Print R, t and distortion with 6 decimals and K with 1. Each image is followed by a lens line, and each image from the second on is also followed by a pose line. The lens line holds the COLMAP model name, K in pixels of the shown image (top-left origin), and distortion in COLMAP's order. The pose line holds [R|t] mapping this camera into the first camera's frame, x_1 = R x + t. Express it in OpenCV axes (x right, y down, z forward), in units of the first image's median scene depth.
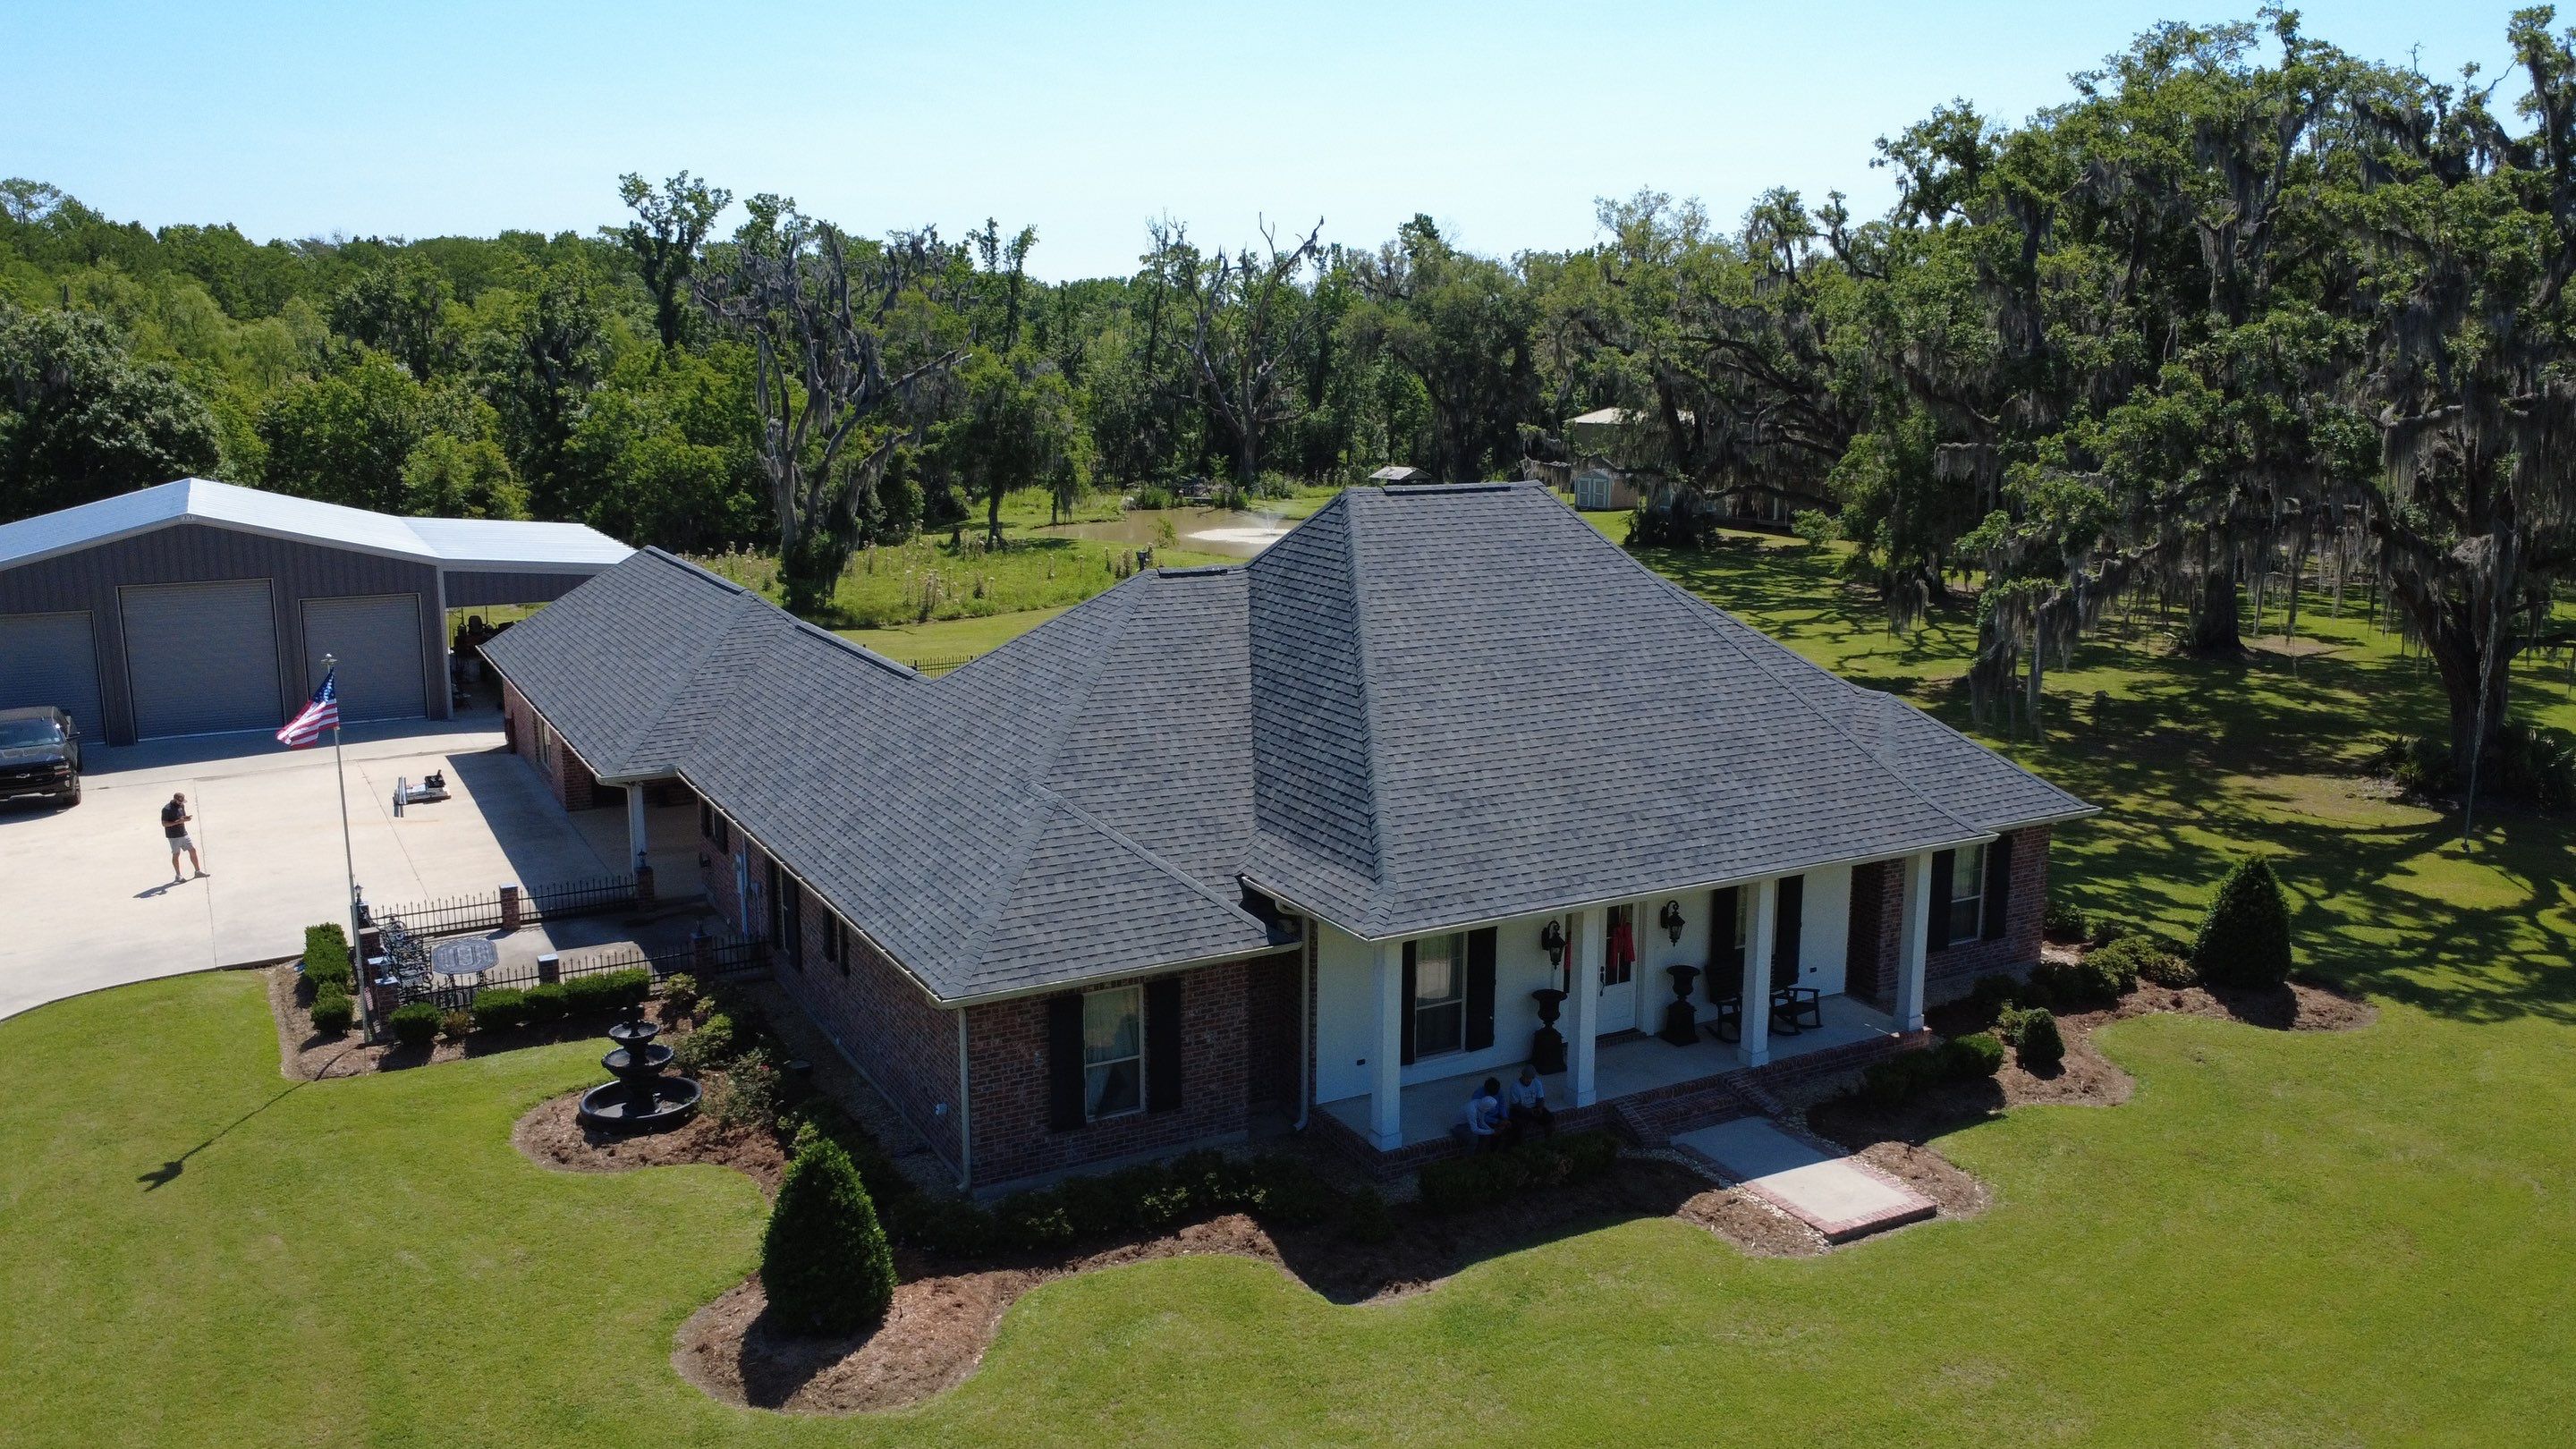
lens RADIAL K [[1938.2, 0, 1284.7], [0, 1938.2, 728.3], [0, 0, 1]] dist [-0.000709, -0.001974]
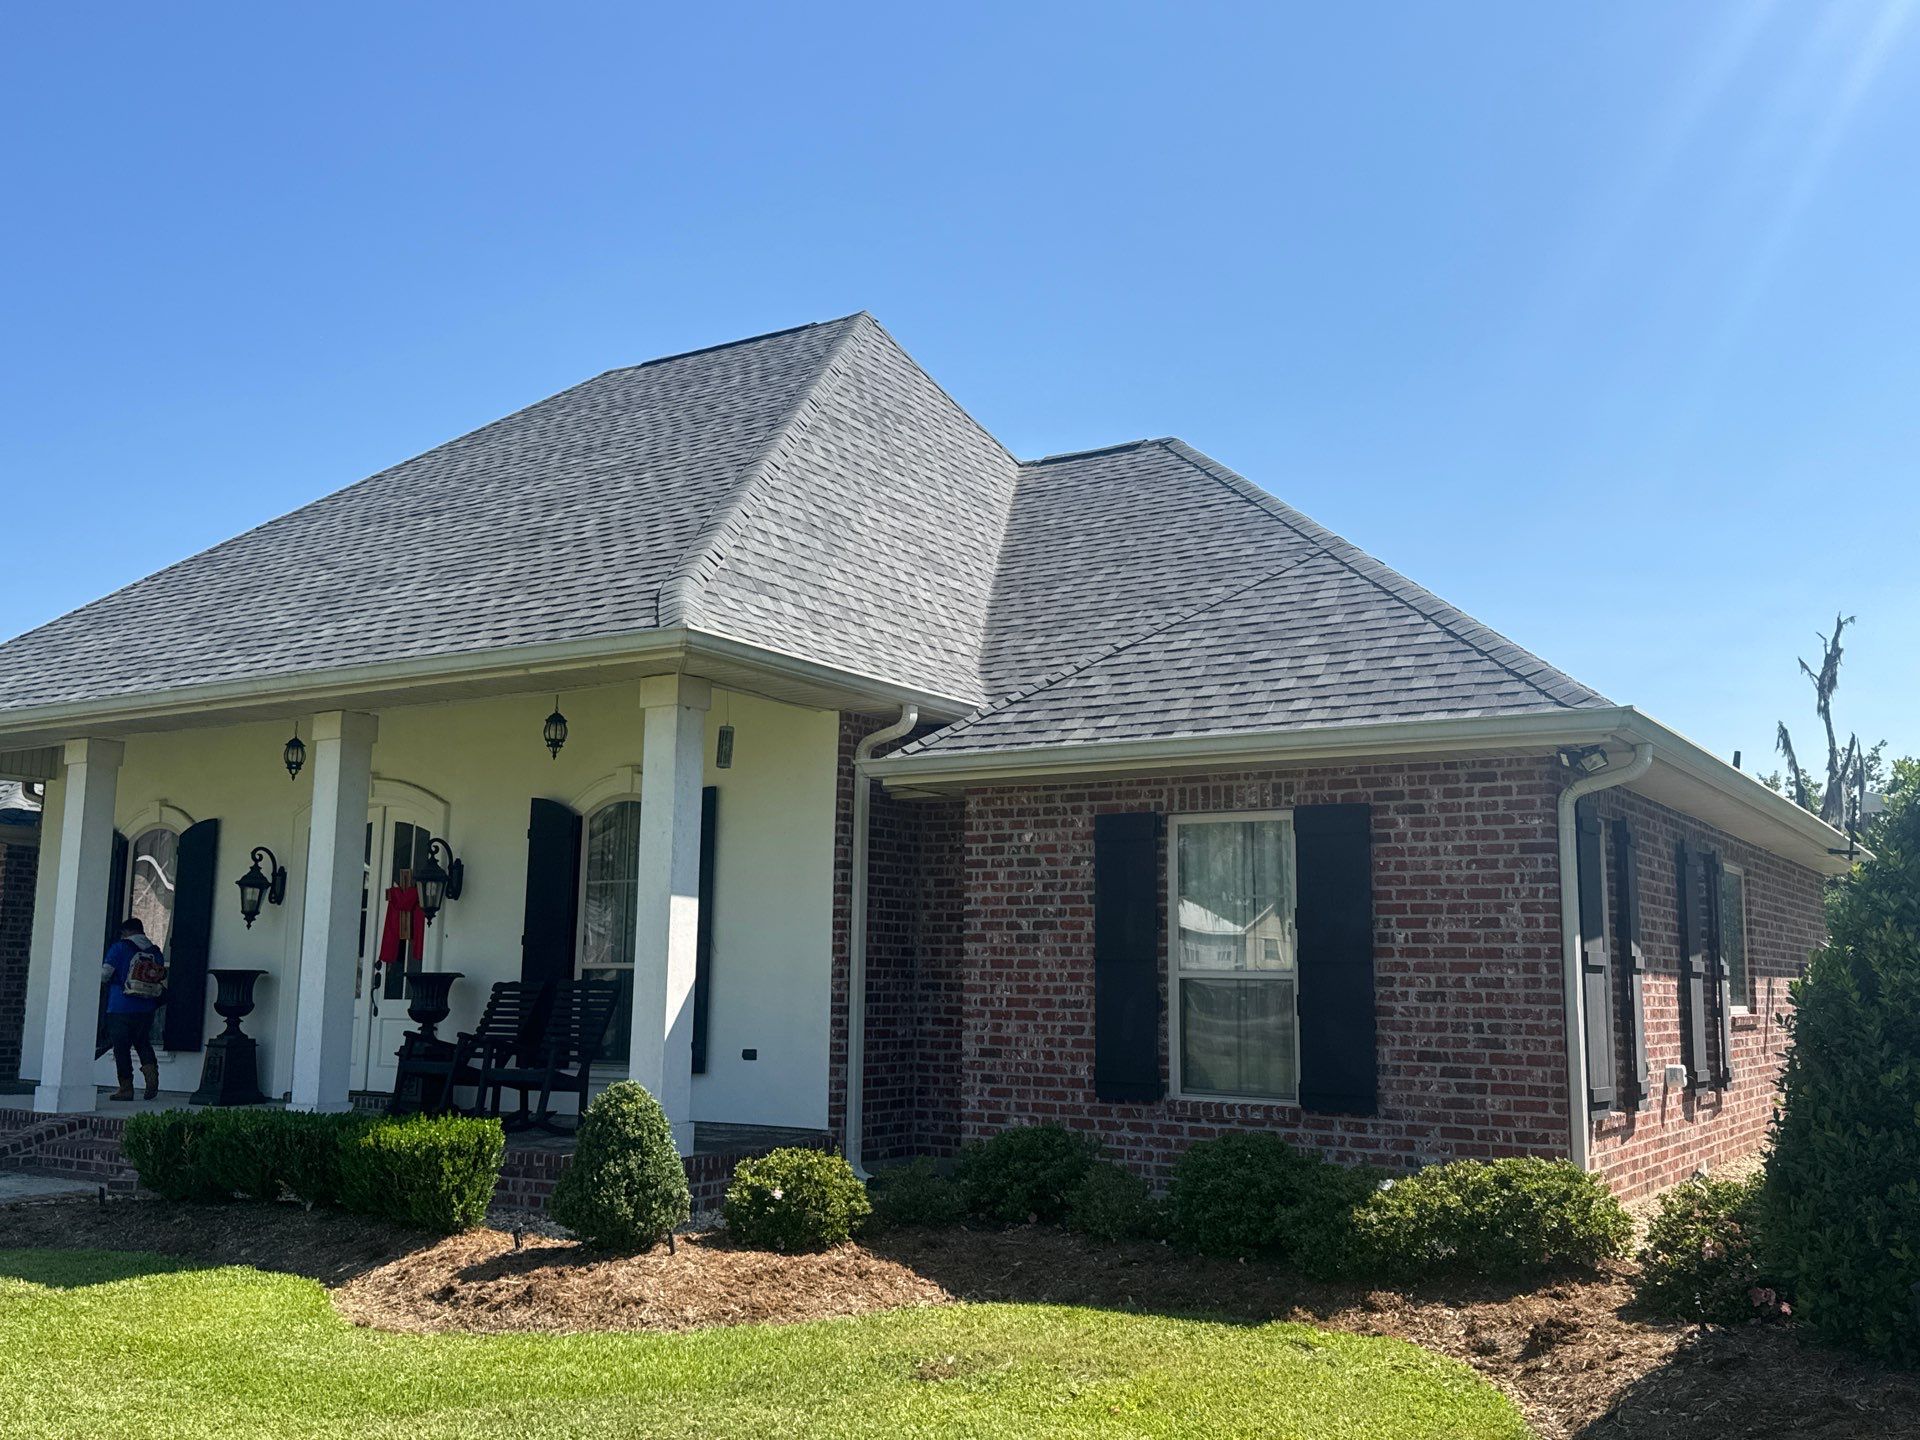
lens RADIAL K [[1711.7, 0, 968.4], [0, 1711.7, 665.6], [0, 0, 1]] dist [0.121358, -0.179520]
pose [[0.484455, -0.150872, -0.861708, 0.536181], [-0.177931, 0.947434, -0.265914, 0.111844], [0.856530, 0.282148, 0.432144, 0.693040]]
